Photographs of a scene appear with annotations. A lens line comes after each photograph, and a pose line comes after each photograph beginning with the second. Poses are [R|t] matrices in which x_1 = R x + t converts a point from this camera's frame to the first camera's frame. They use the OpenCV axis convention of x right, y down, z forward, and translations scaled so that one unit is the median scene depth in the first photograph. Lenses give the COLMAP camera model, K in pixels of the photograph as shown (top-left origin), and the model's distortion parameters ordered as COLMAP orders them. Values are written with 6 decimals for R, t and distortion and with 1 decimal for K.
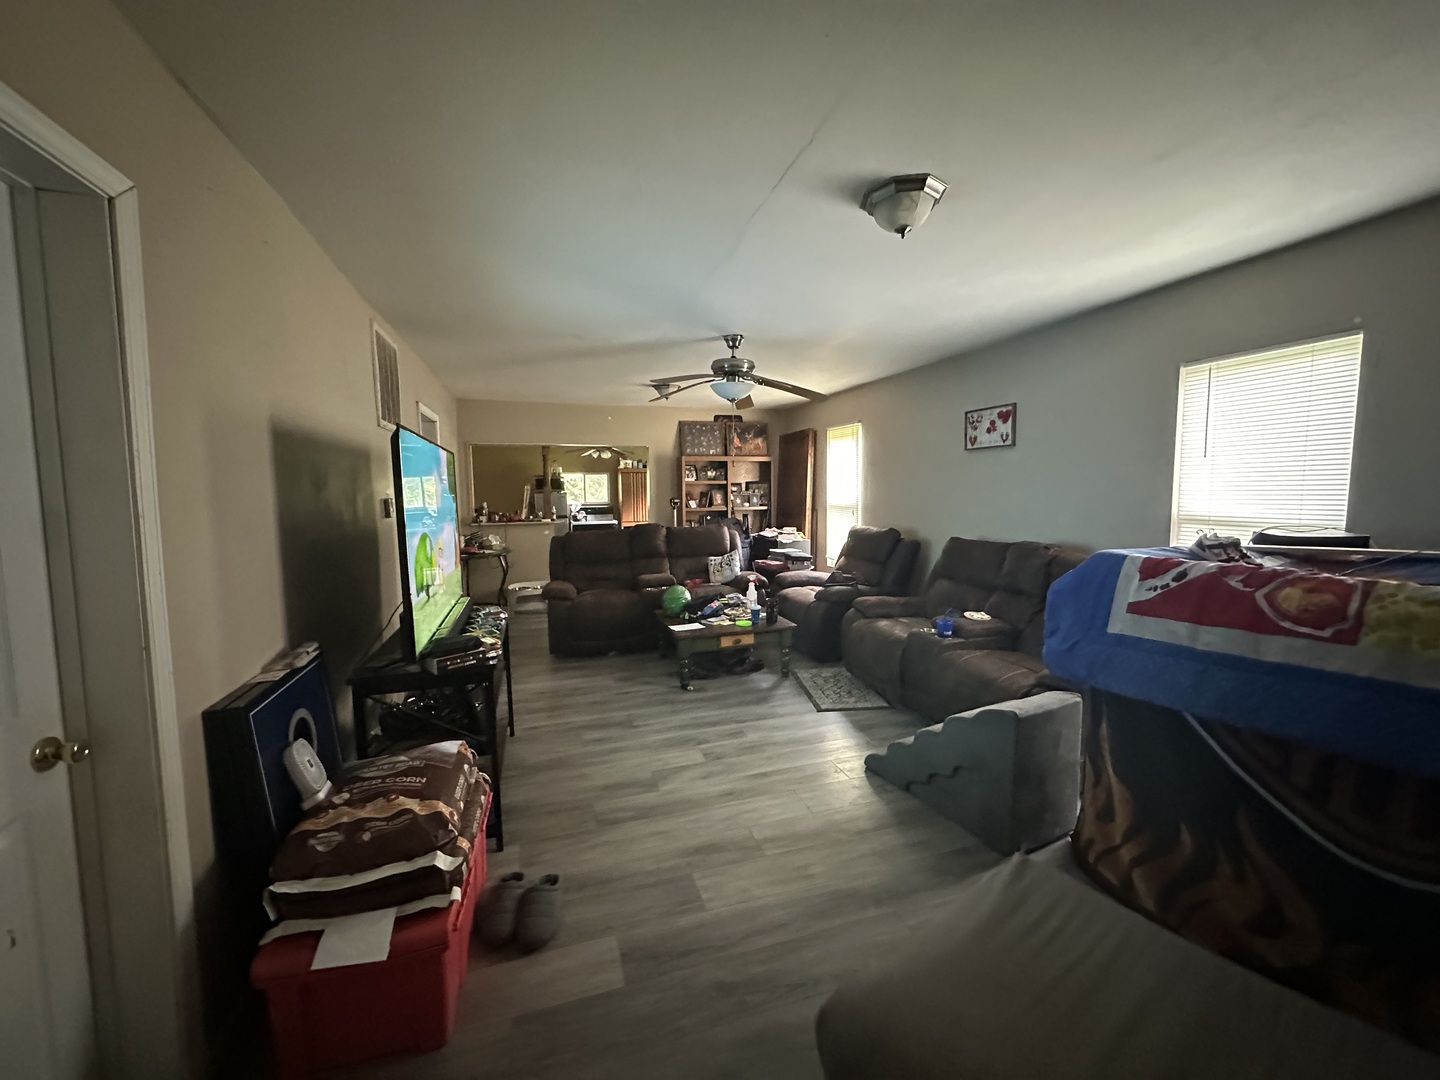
lens RADIAL K [[578.5, 0, 724.0], [0, 578.5, 540.7], [0, 0, 1]] dist [-0.004348, 0.000456]
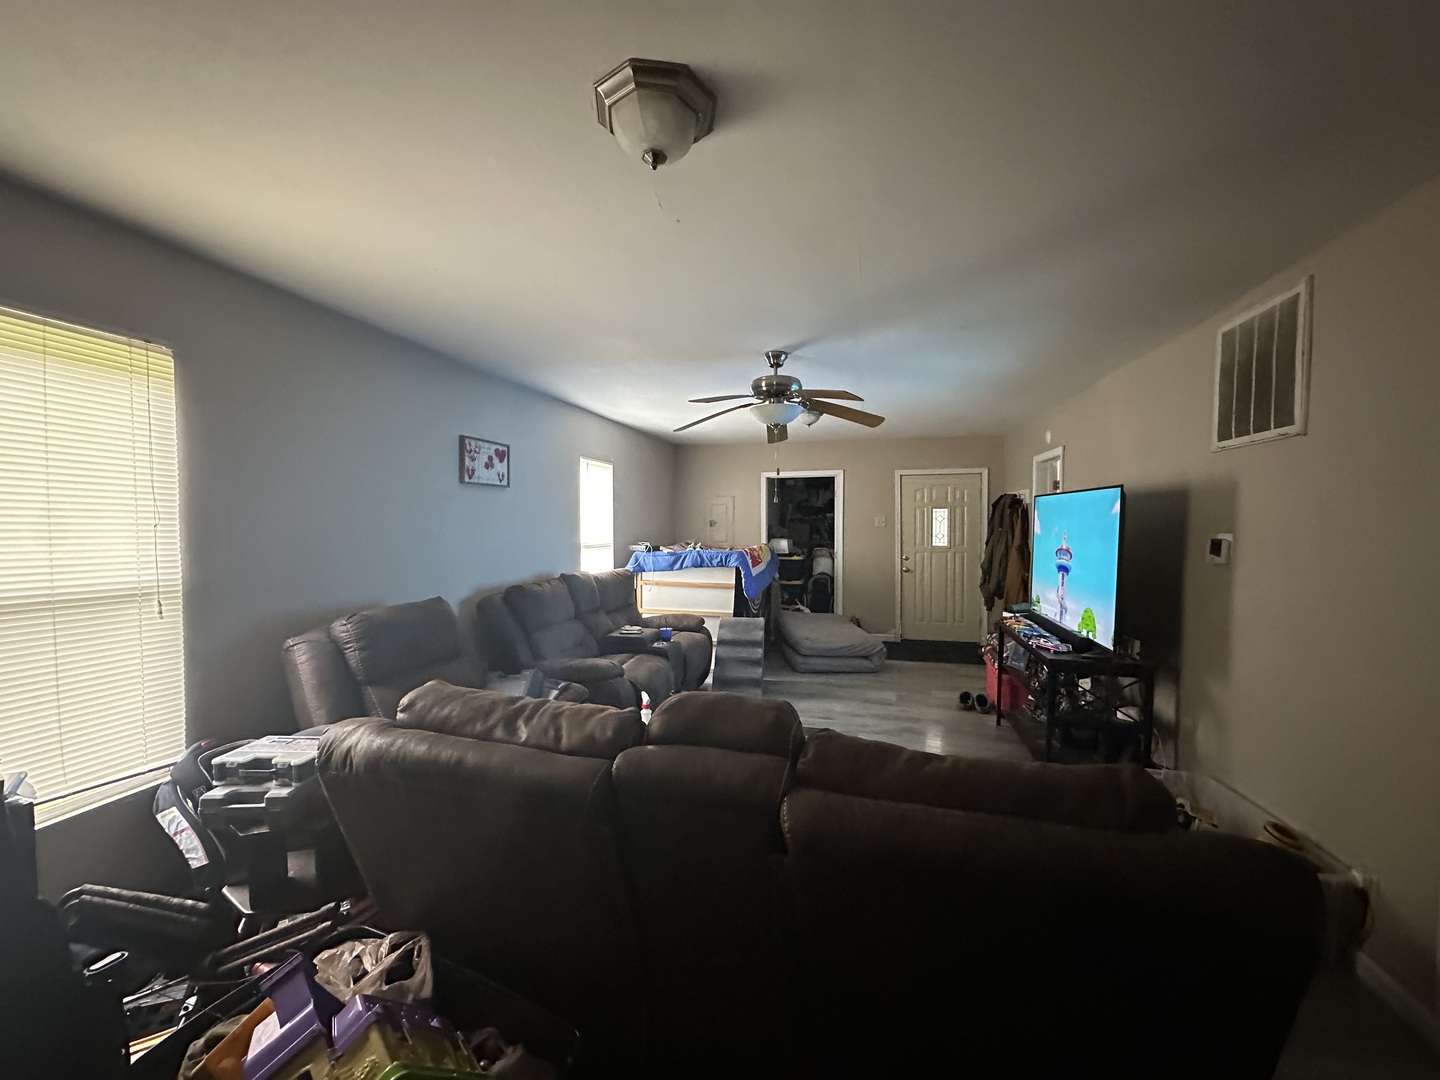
lens RADIAL K [[578.5, 0, 724.0], [0, 578.5, 540.7], [0, 0, 1]] dist [-0.004348, 0.000456]
pose [[-0.854986, -0.007029, 0.518604, -0.331459], [0.056400, 0.992719, 0.106437, -0.154219], [-0.515576, 0.120252, -0.848364, 1.630252]]
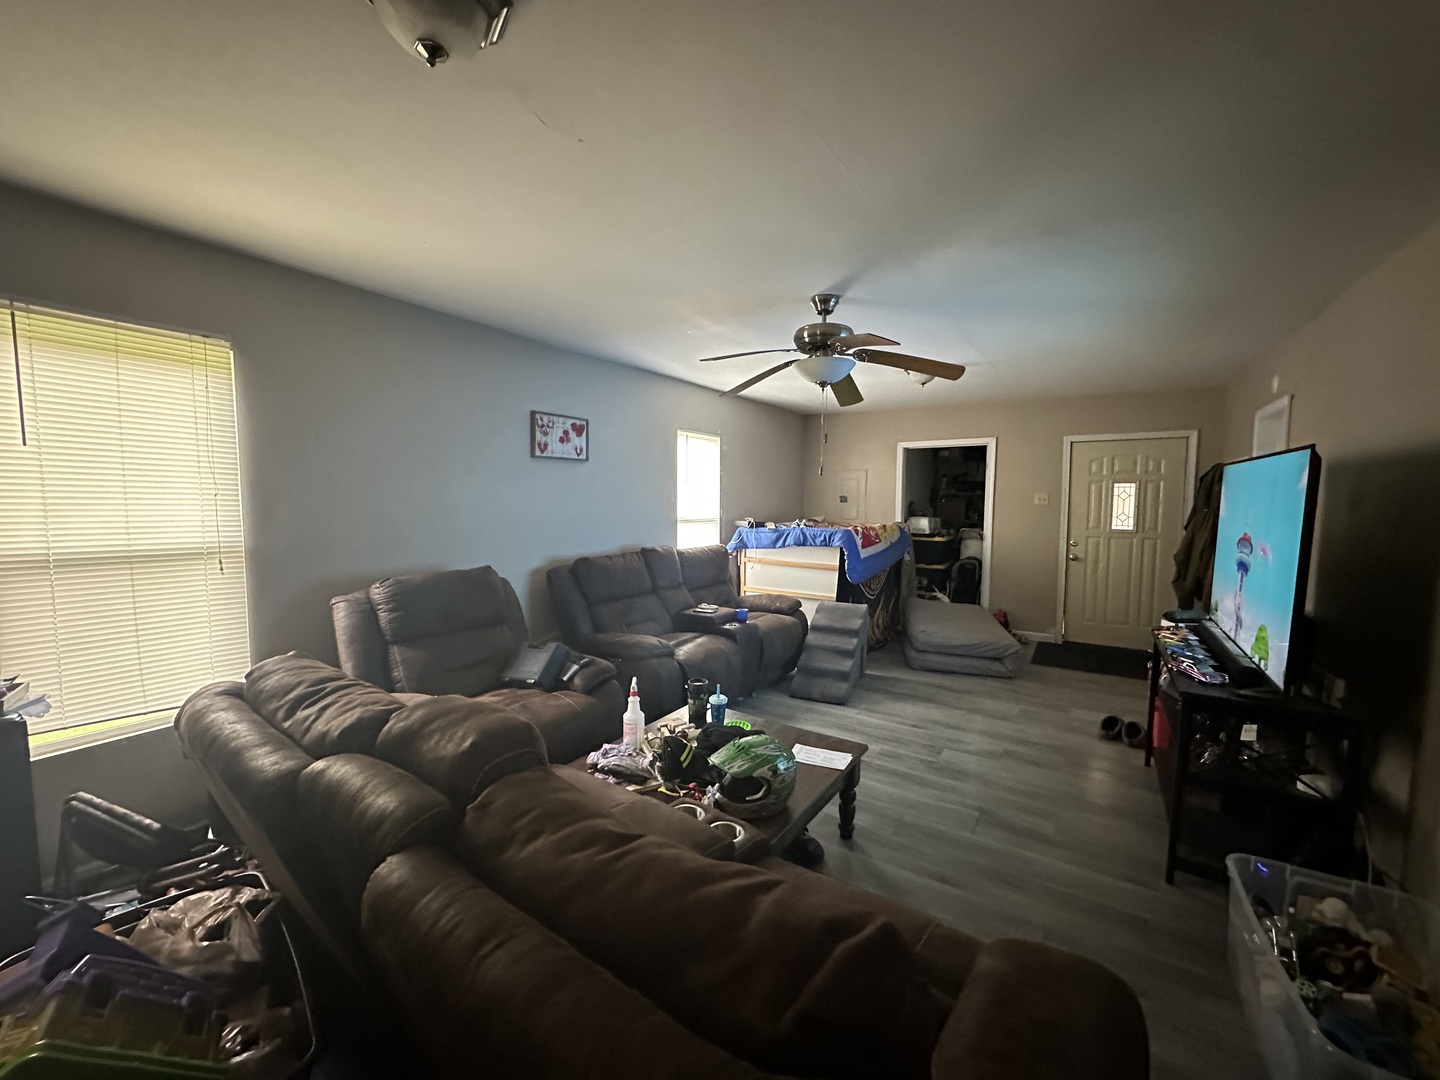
lens RADIAL K [[578.5, 0, 724.0], [0, 578.5, 540.7], [0, 0, 1]] dist [-0.004348, 0.000456]
pose [[-0.640880, -0.053916, 0.765745, -0.432736], [0.069246, 0.989403, 0.127618, -0.135439], [-0.764512, 0.134813, -0.630355, 1.444390]]
